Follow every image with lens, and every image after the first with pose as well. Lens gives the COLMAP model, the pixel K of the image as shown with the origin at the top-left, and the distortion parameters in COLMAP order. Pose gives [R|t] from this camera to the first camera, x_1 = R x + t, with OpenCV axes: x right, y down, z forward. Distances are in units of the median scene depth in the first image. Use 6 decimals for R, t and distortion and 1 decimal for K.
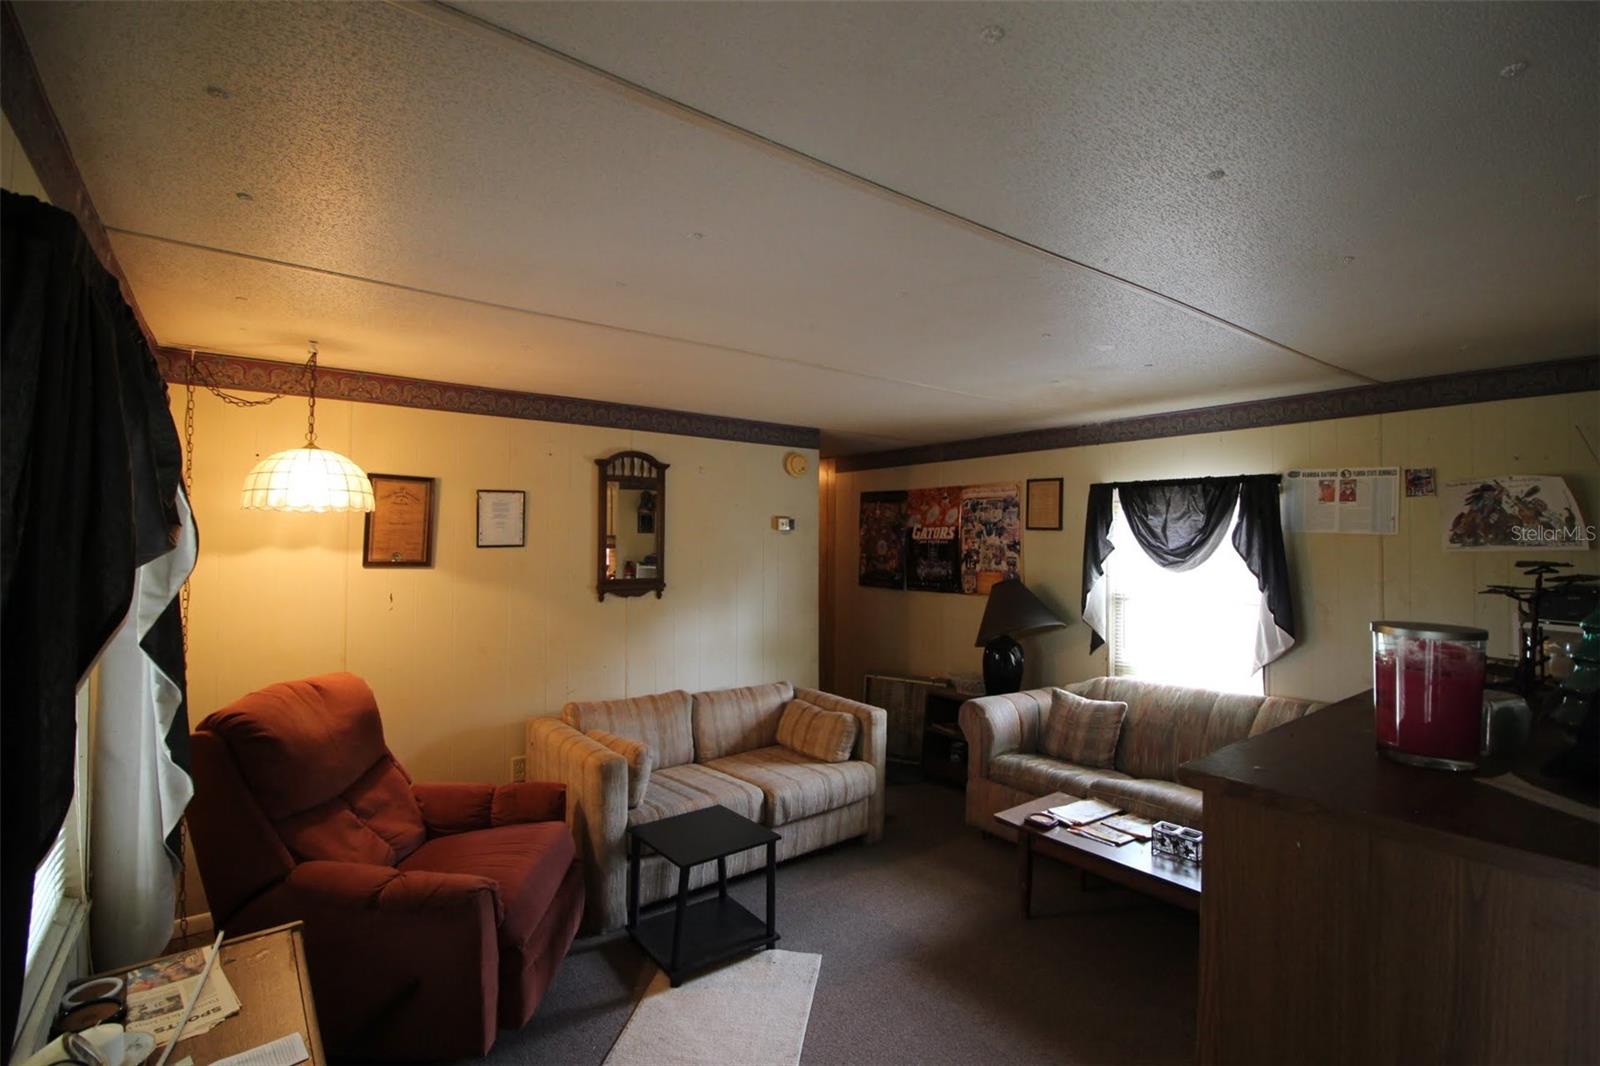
lens RADIAL K [[749.4, 0, 809.0], [0, 749.4, 537.6], [0, 0, 1]] dist [-0.001512, -0.000545]
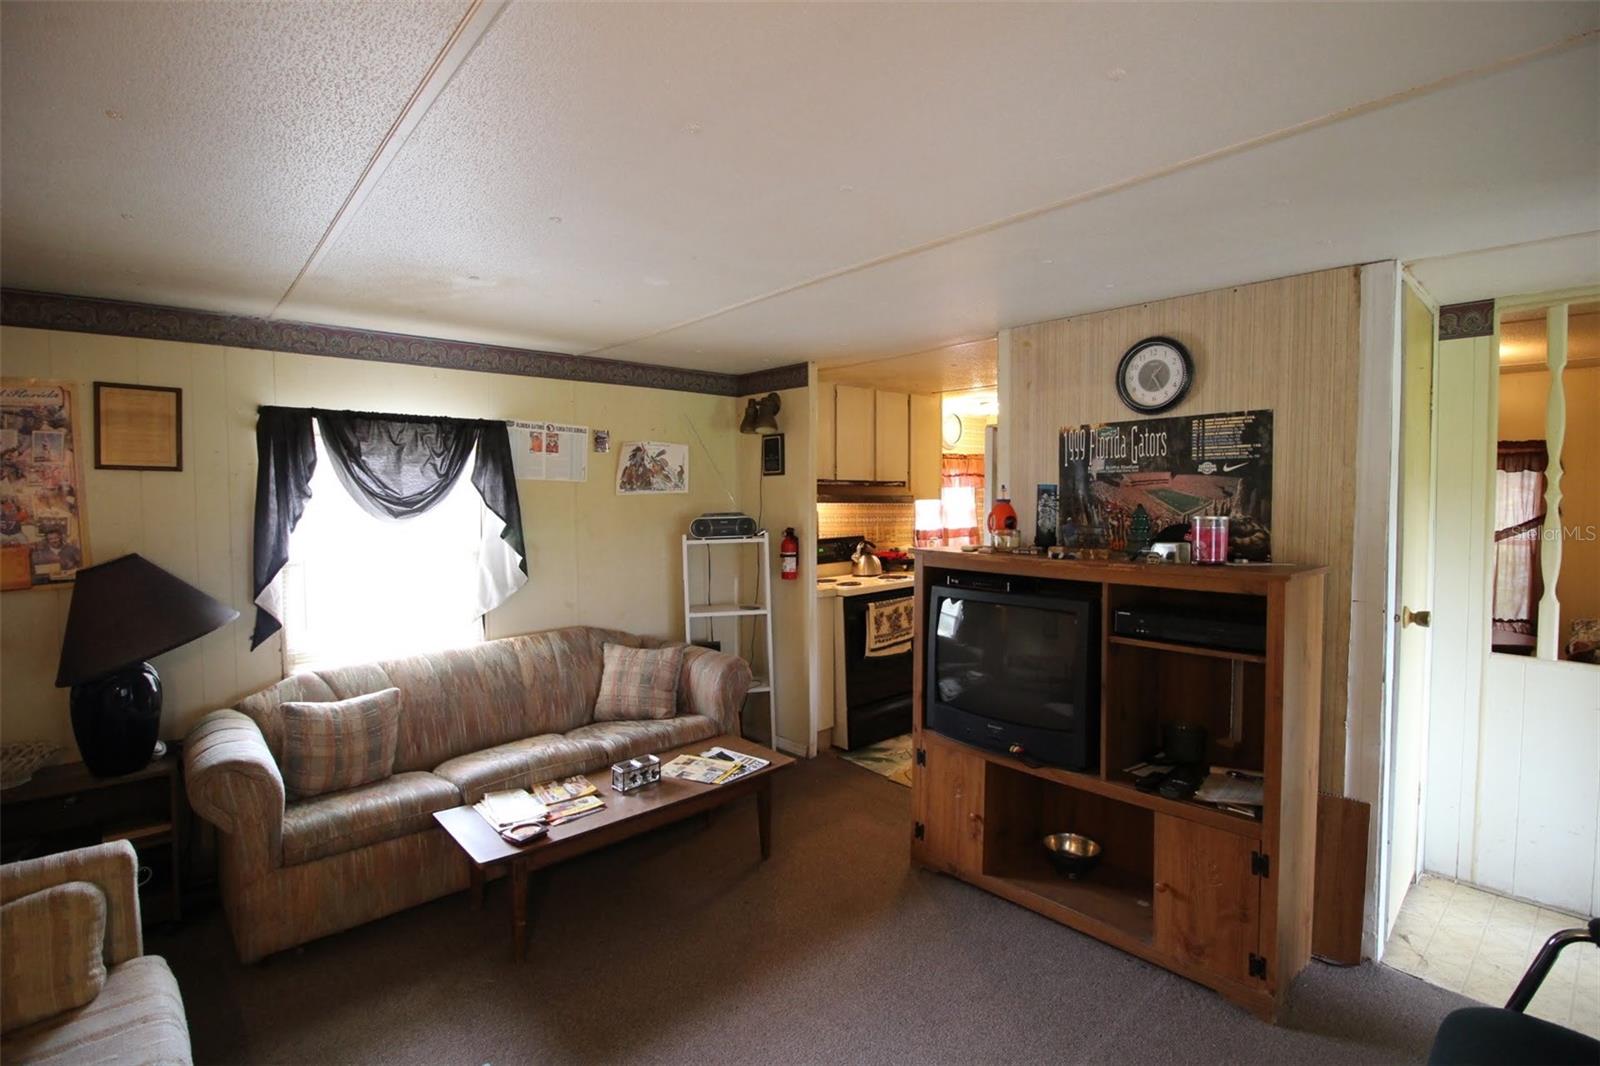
lens RADIAL K [[749.4, 0, 809.0], [0, 749.4, 537.6], [0, 0, 1]] dist [-0.001512, -0.000545]
pose [[-0.072825, -0.070298, 0.994864, -0.428653], [-0.004226, 0.997526, 0.070177, -0.000636], [-0.997336, 0.000906, -0.072942, 0.647140]]
